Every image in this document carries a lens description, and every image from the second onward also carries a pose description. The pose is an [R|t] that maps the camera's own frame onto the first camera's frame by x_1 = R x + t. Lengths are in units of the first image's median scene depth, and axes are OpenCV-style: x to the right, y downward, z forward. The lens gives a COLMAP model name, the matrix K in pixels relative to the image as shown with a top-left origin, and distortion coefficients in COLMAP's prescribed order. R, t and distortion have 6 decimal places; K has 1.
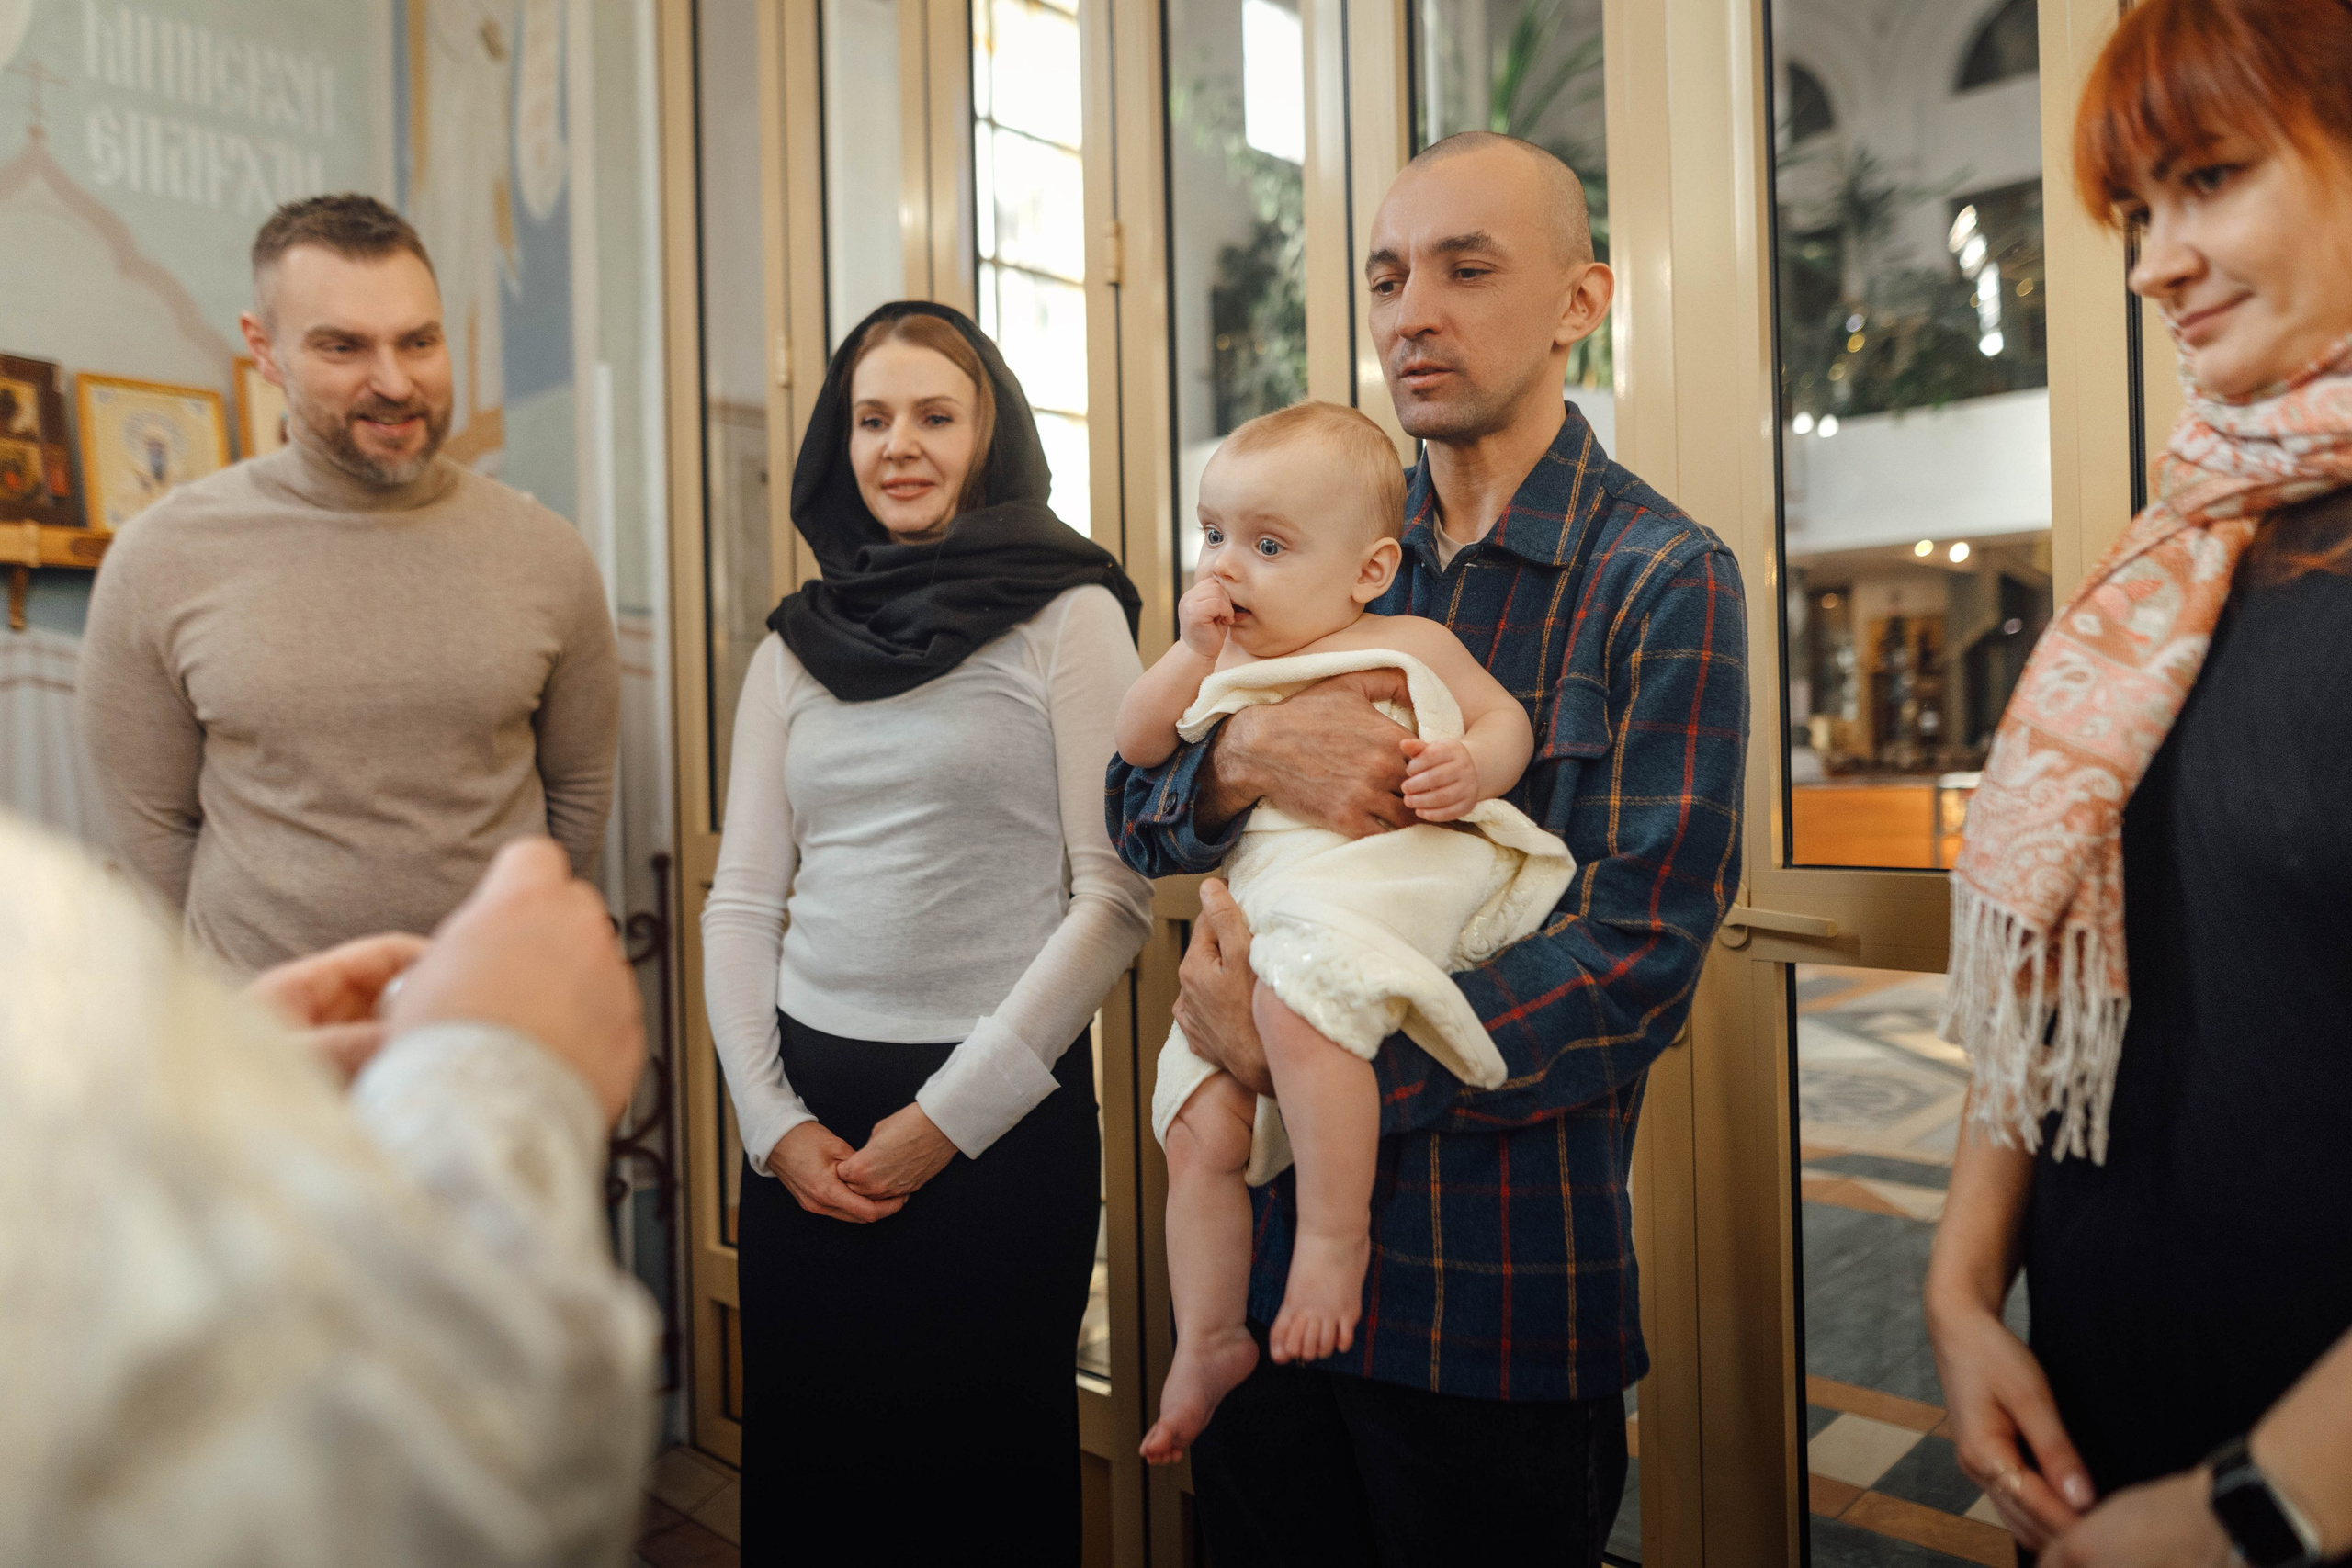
lens RADIAL K [[1657.1, 0, 1163.4], [0, 1657.1, 728.1], [0, 0, 1]] dist [0.005377, 0.000709]
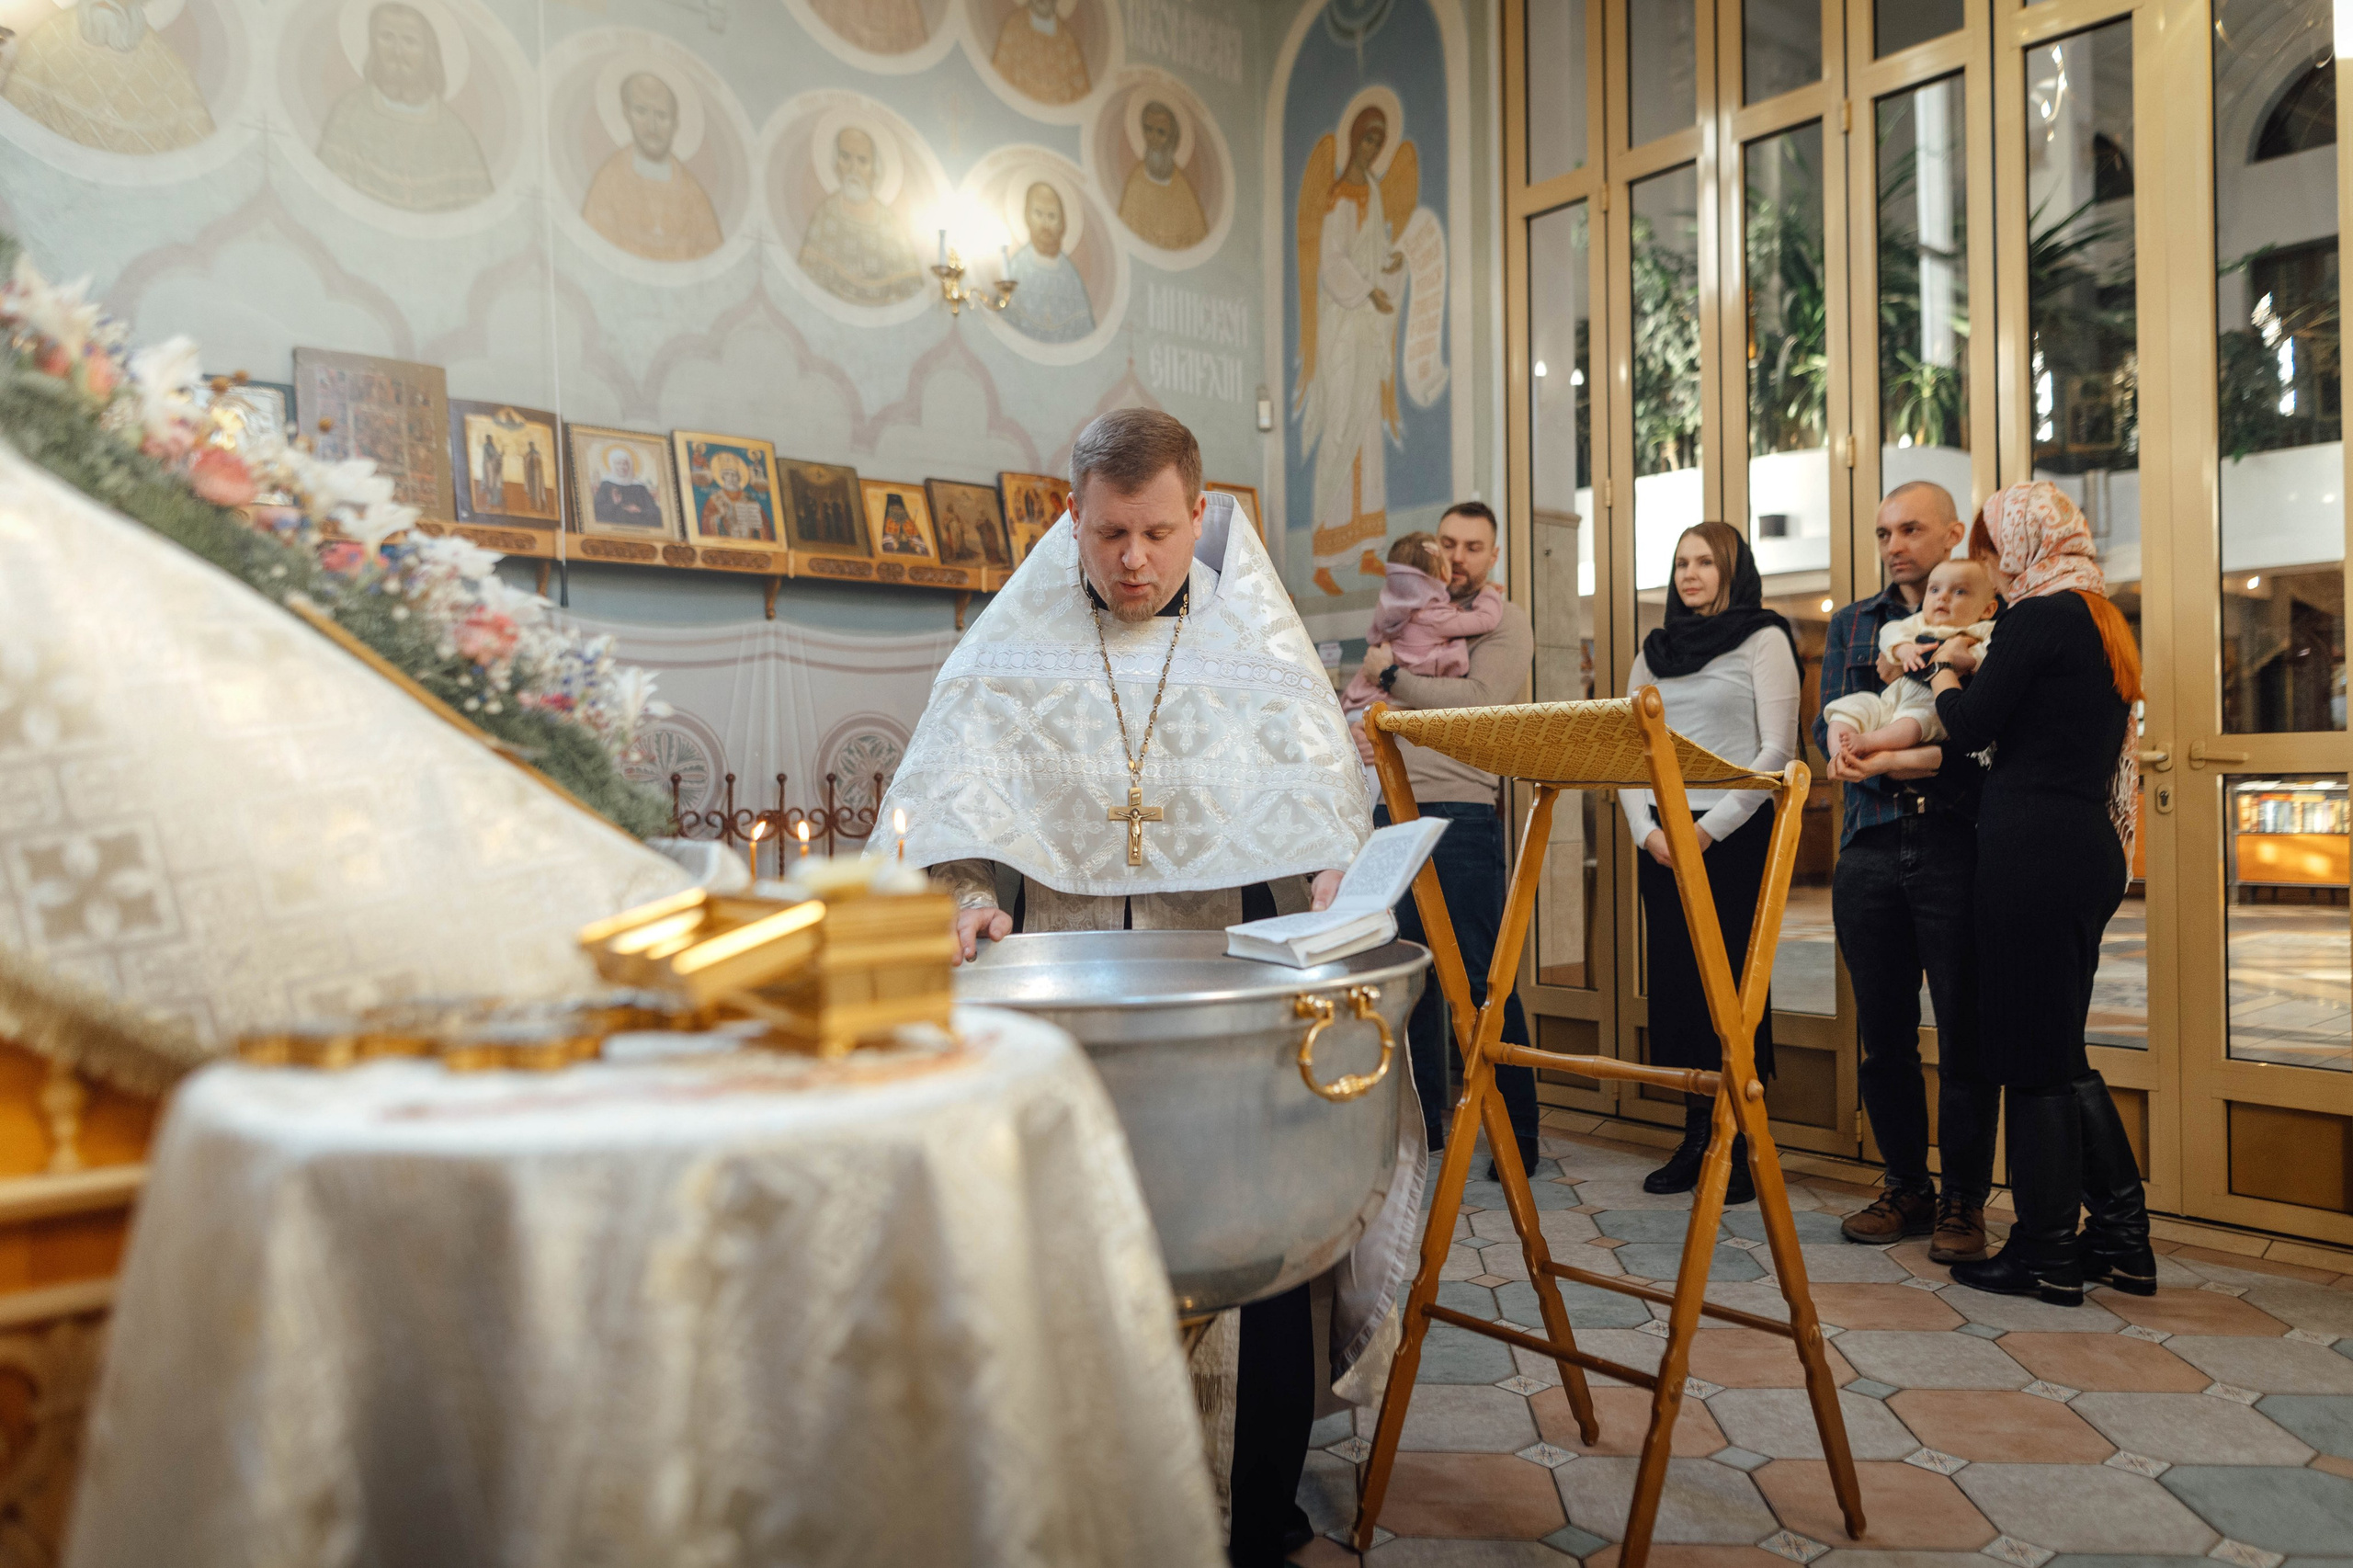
lens RADIAL K [[1654.9, 0, 1178.7], [0, 1654.9, 770.0], [0, 0, 1]] dist [0.002467, 0.000701]
pose [[0.992920, 0.009613, -0.118399, -0.397620], [-0.008613, 0.999923, 0.008952, 0.061298], [0.118476, -0.007869, 0.992926, -0.733914]]
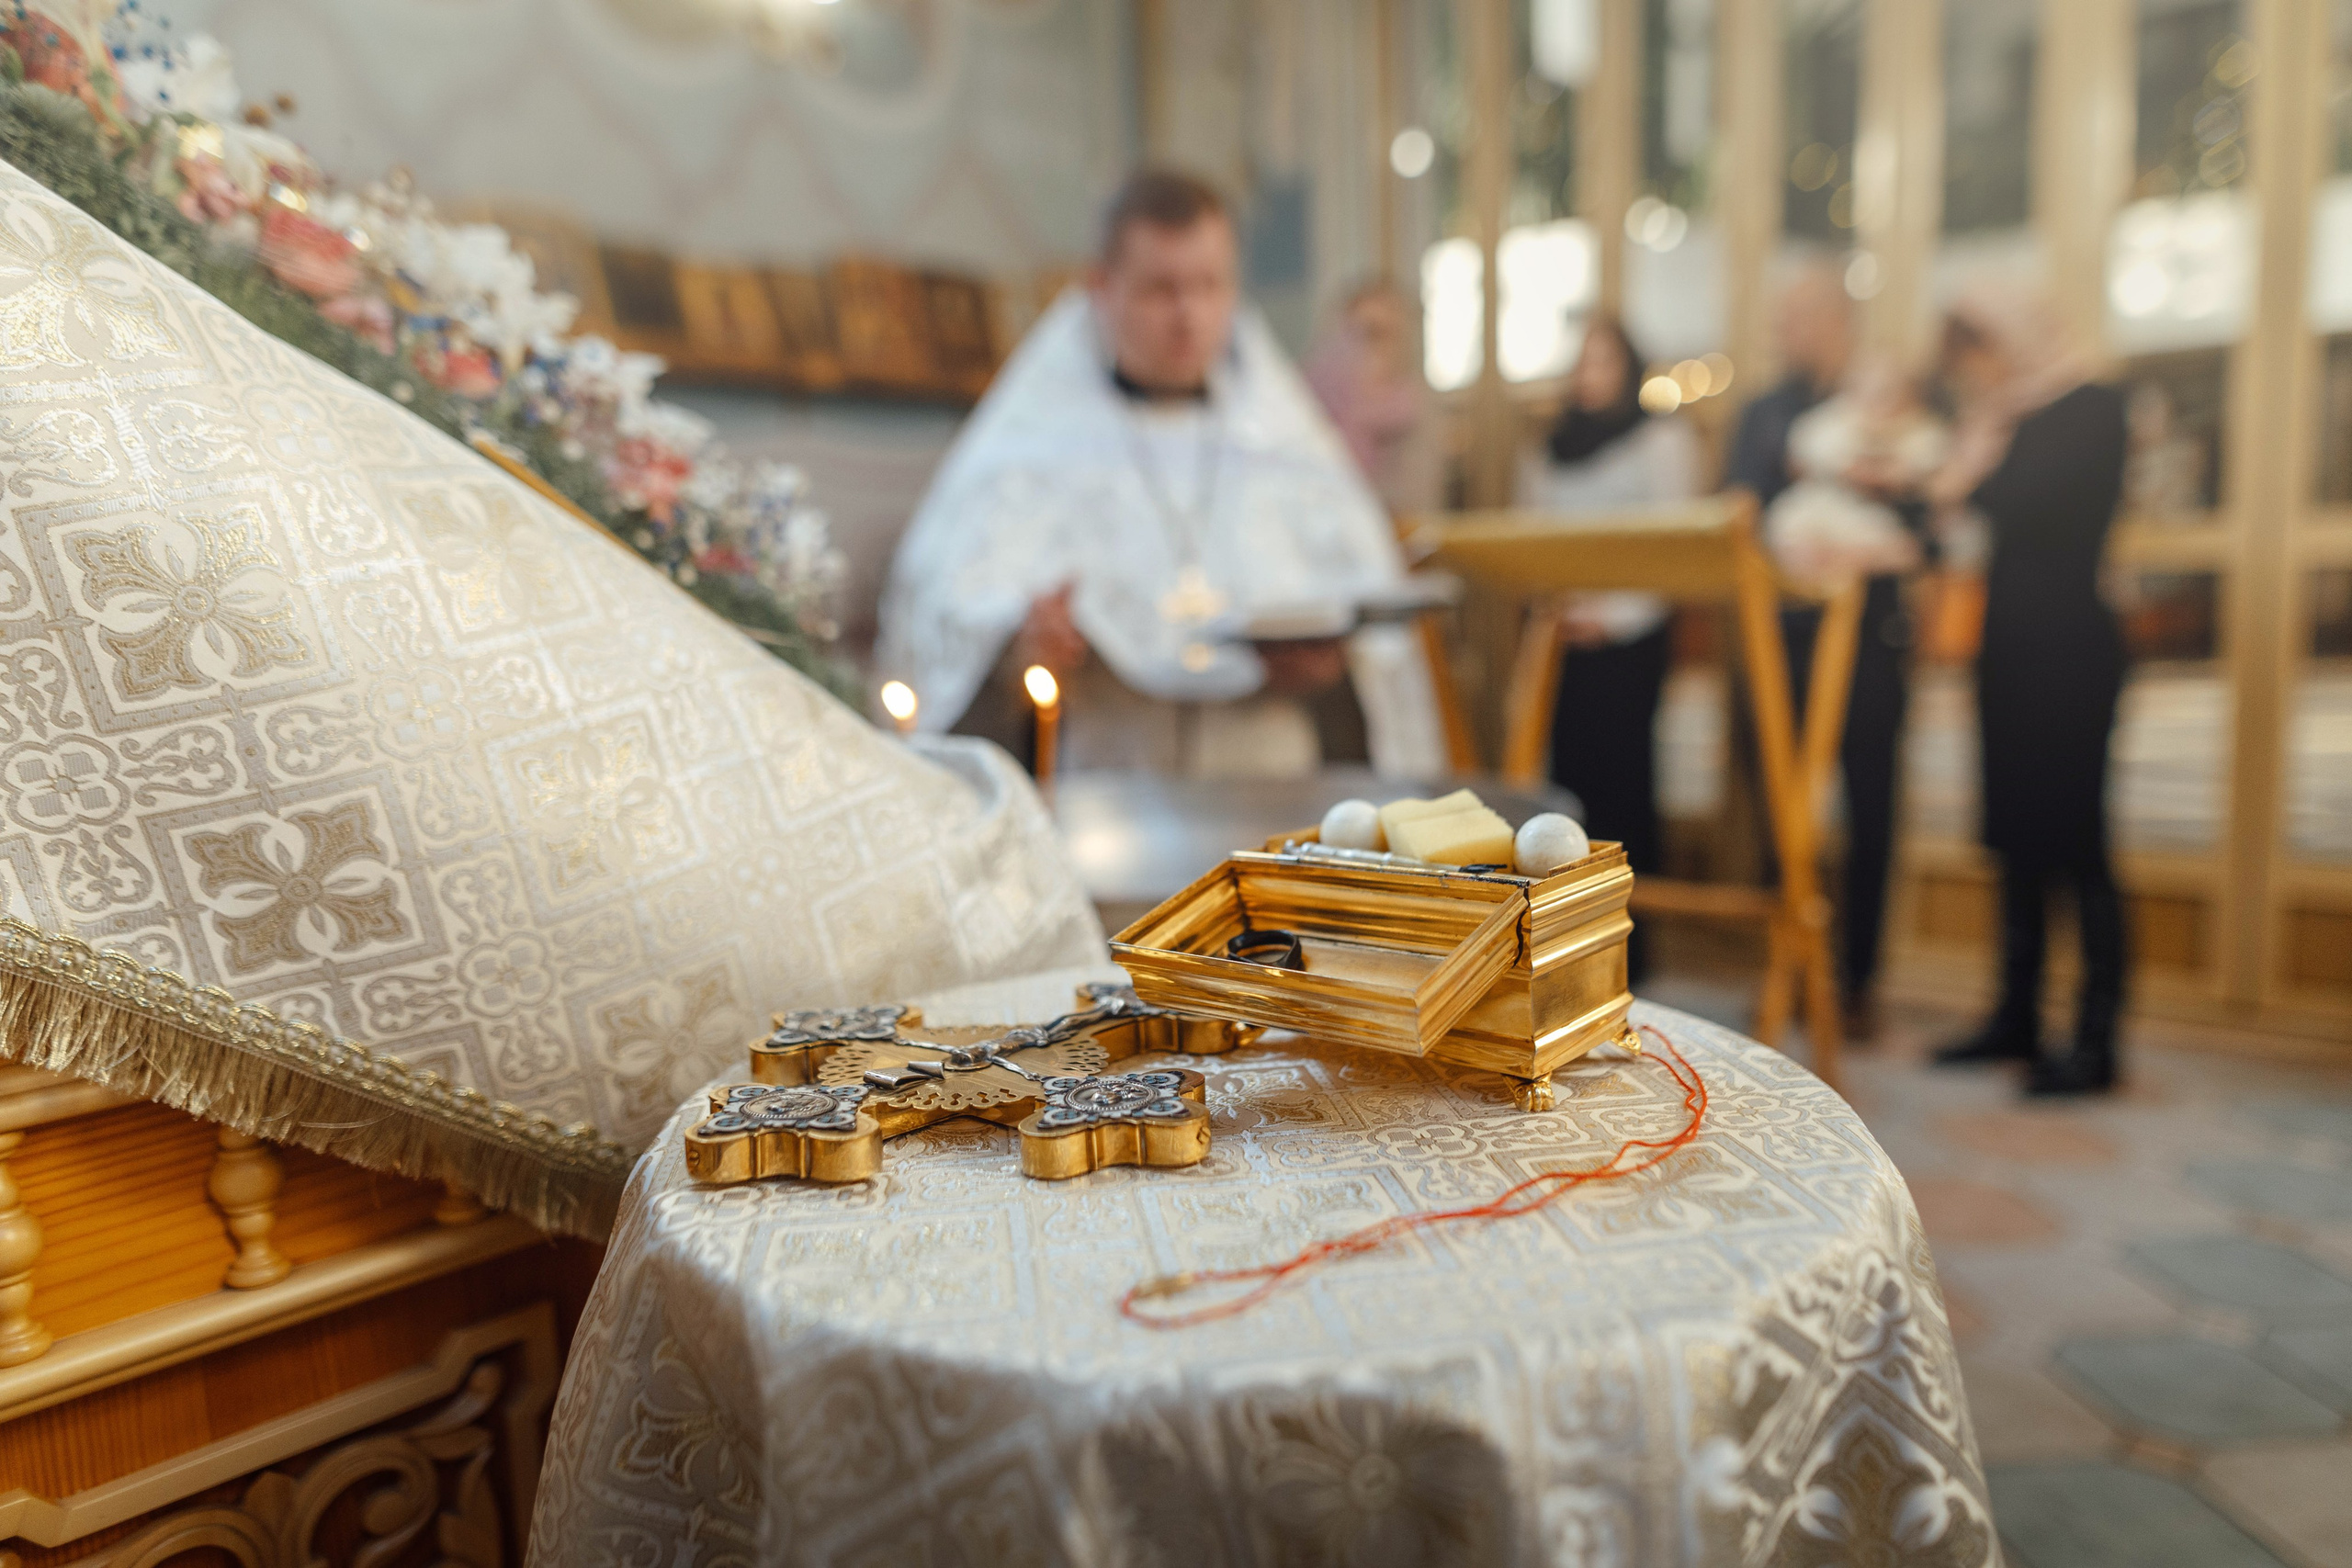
lens RADIAL K [[1654.1, 0, 1178.2], [0, 1654.1, 770.0], [0, 0, 1]] dist [0.002467, 0.000701]
pose [[0.999410, -0.011360, 0.032412, -0.512038], [0.006927, 0.990995, 0.133719, 0.048670], [-0.033640, -0.133415, 0.990489, -0.668766]]
